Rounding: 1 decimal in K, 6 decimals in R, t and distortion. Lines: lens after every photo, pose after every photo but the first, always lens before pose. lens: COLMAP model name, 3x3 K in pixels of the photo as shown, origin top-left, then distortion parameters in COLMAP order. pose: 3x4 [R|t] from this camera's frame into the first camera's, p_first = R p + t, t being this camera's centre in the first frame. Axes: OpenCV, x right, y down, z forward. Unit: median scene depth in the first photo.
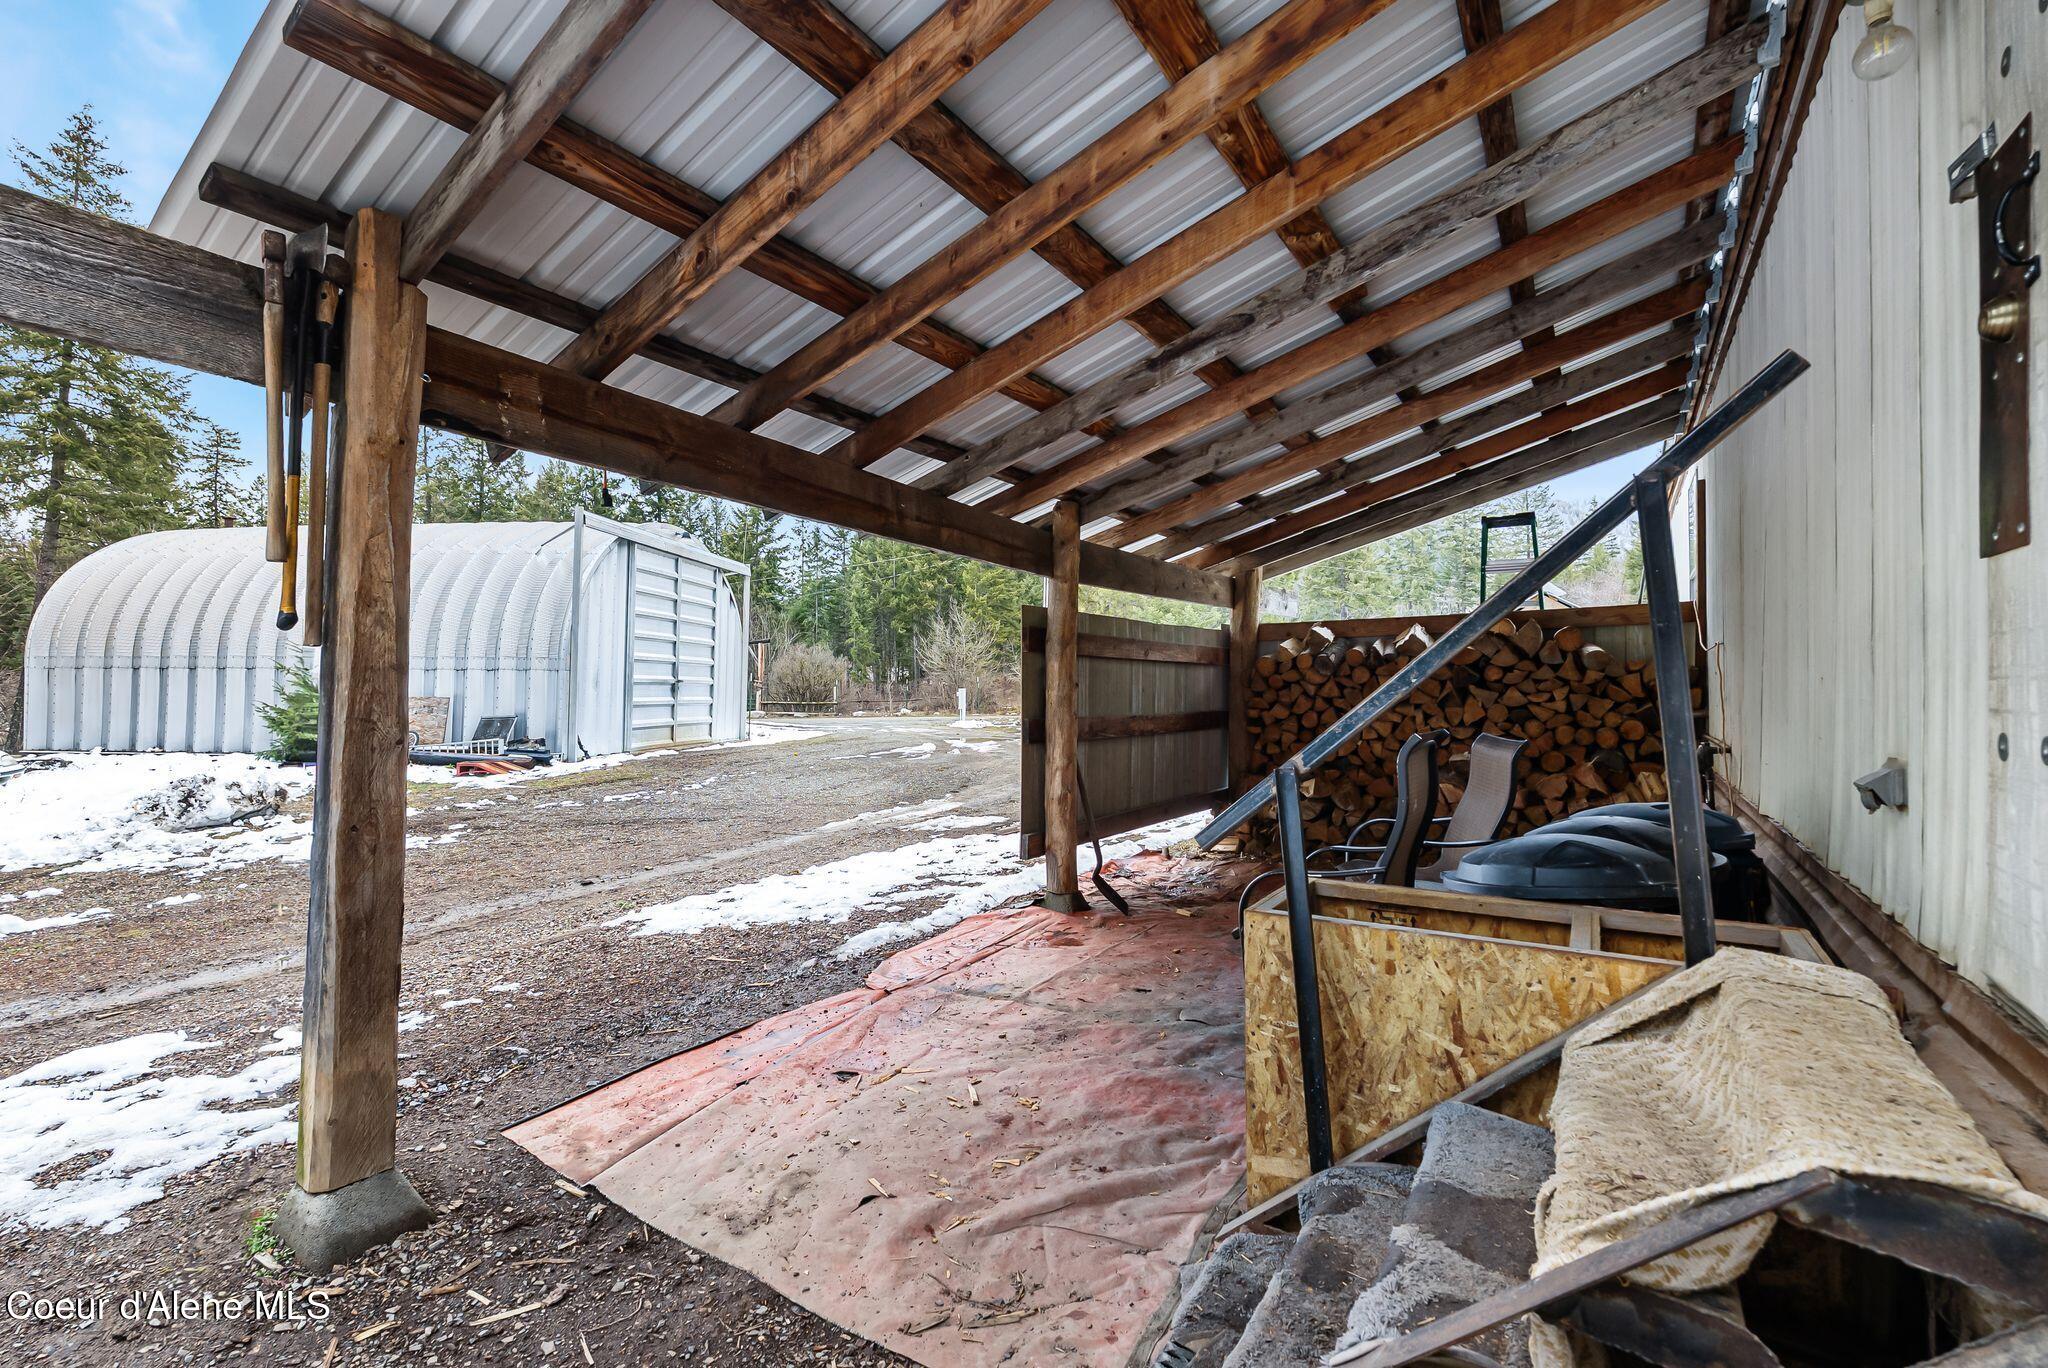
lens RADIAL K [[969.4, 0, 1024.6], [0, 969.4, 689.0], [0, 0, 1]] dist [-0.002052, -0.000393]
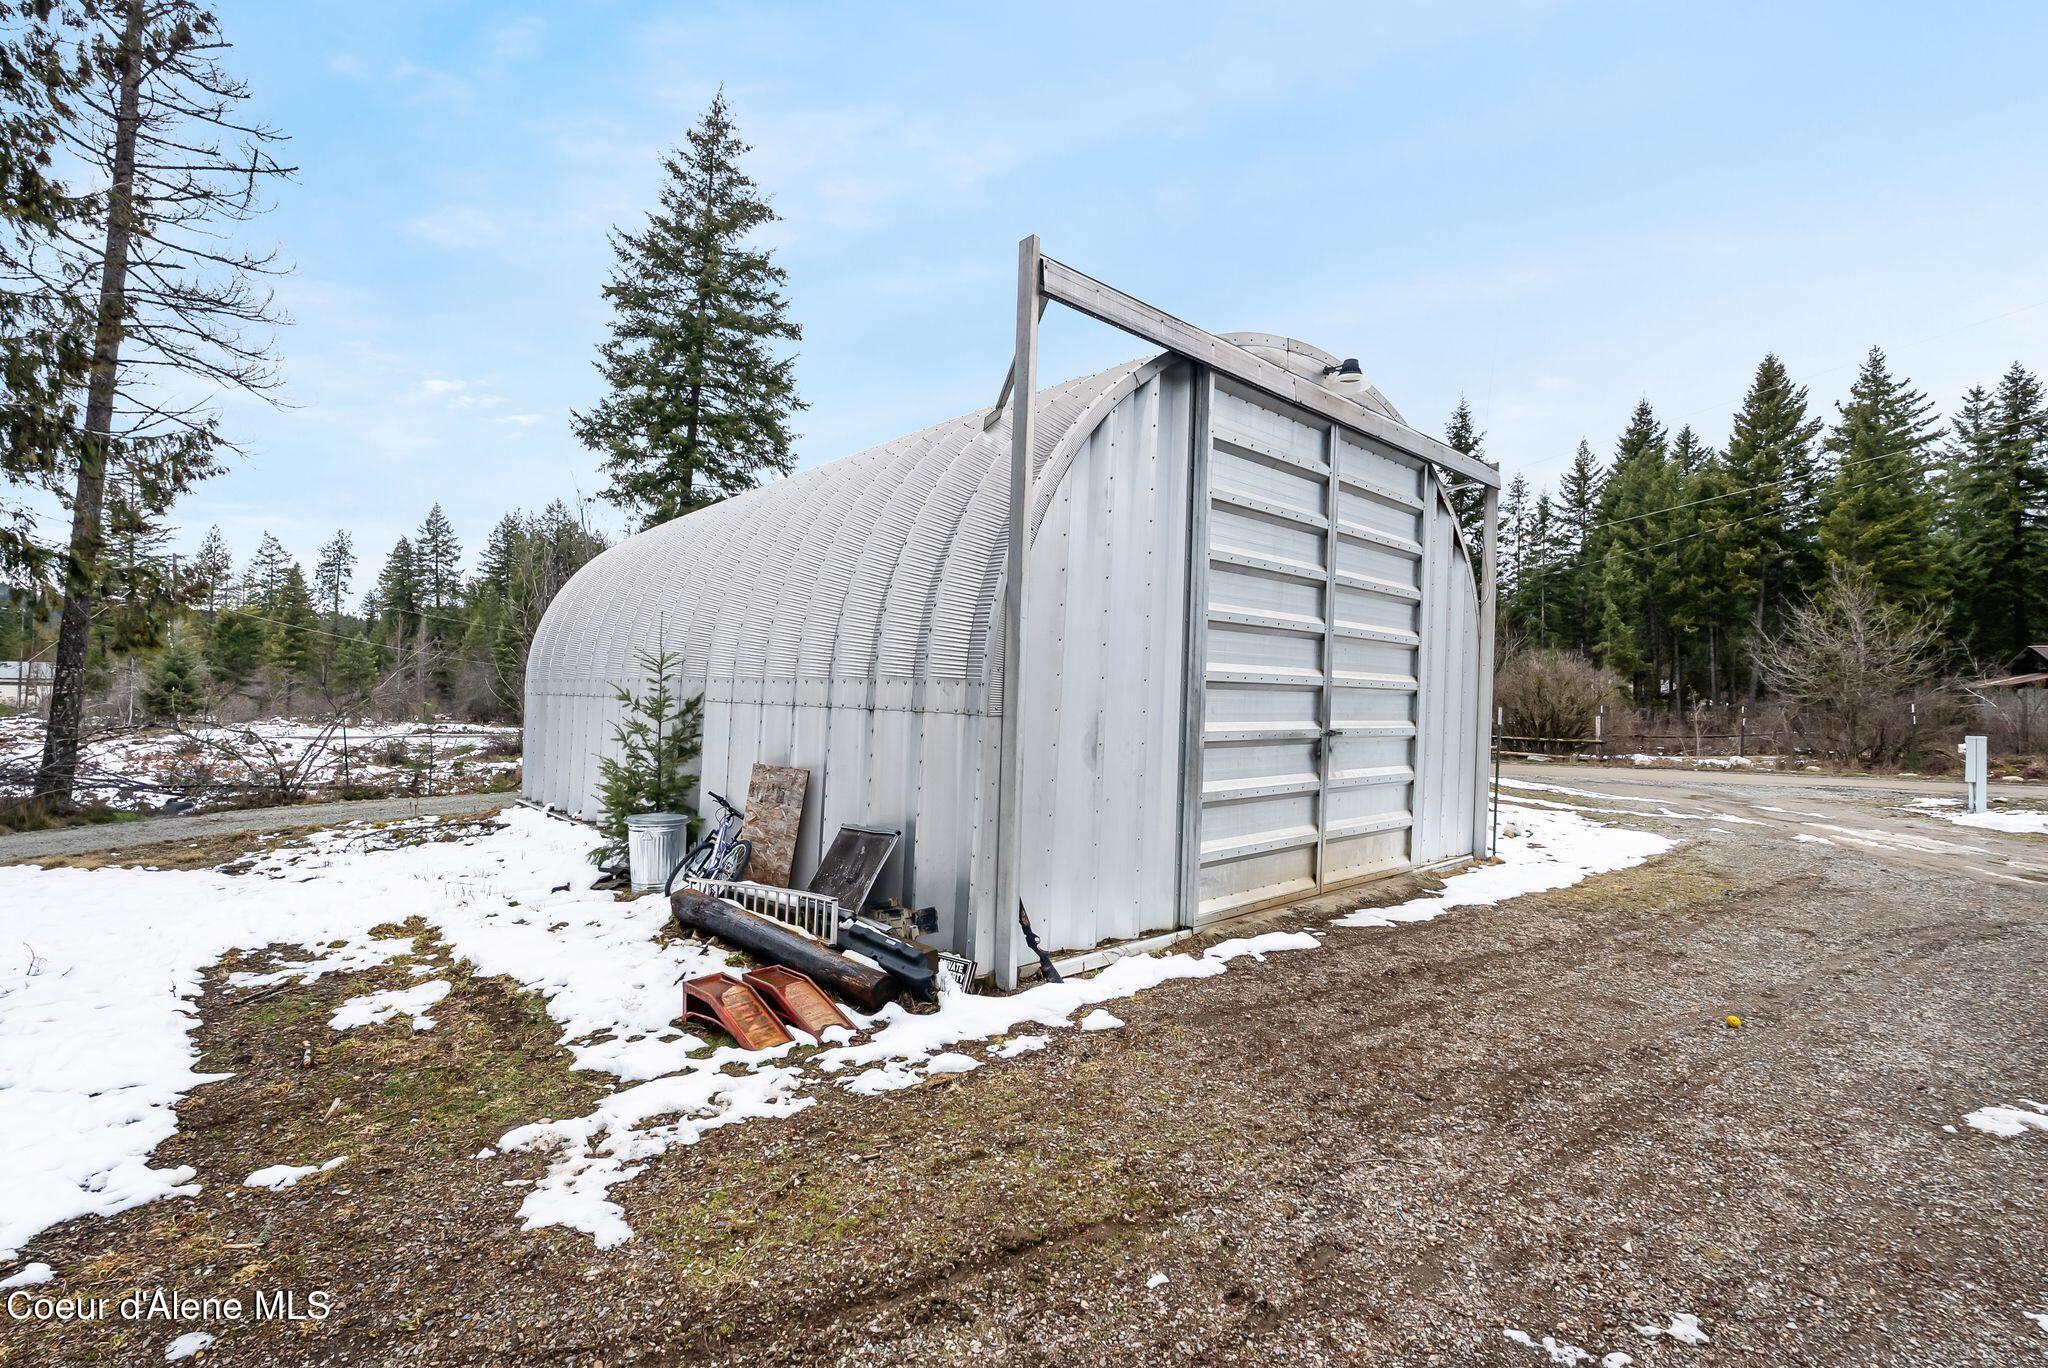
lens RADIAL K [[969.4, 0, 1024.6], [0, 969.4, 689.0], [0, 0, 1]] dist [-0.002052, -0.000393]
pose [[0.777936, 0.000967, -0.628343, -0.197887], [-0.010174, 0.999887, -0.011058, -0.020308], [0.628261, 0.014995, 0.777858, 0.592599]]
